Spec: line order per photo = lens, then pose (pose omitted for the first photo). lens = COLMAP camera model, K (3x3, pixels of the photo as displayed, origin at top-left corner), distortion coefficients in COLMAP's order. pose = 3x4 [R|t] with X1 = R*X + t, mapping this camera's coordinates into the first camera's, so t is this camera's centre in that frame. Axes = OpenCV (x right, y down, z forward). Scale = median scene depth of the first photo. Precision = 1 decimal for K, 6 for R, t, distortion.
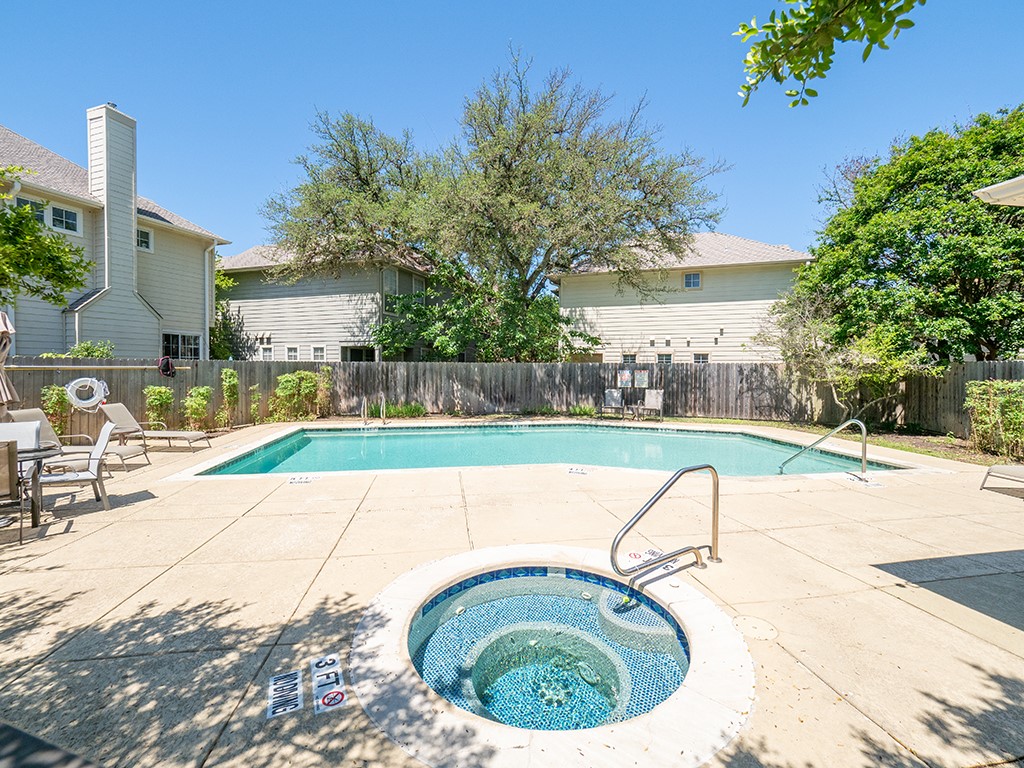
lens RADIAL K [[432.1, 0, 512.0], [0, 432.1, 384.0], [0, 0, 1]] dist [-0.000273, -0.000193]
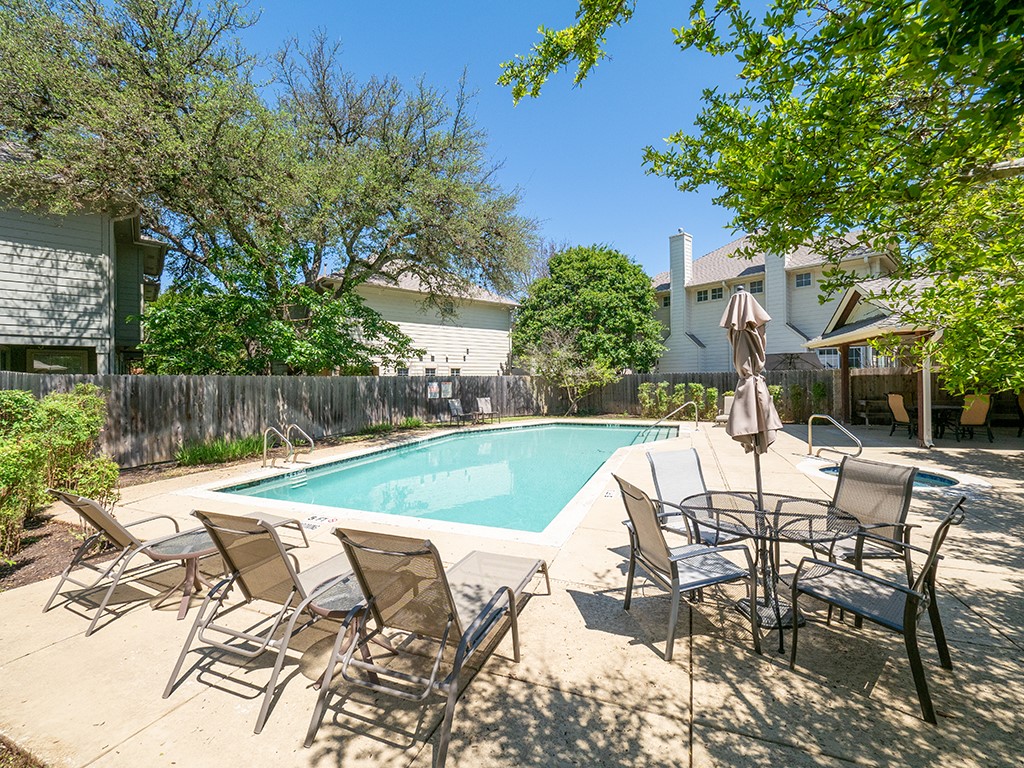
lens RADIAL K [[432.1, 0, 512.0], [0, 432.1, 384.0], [0, 0, 1]] dist [-0.000273, -0.000193]
pose [[0.523595, -0.016571, 0.851806, -0.556925], [0.044389, 0.998983, -0.007851, -0.010963], [-0.850810, 0.041921, 0.523799, 0.256626]]
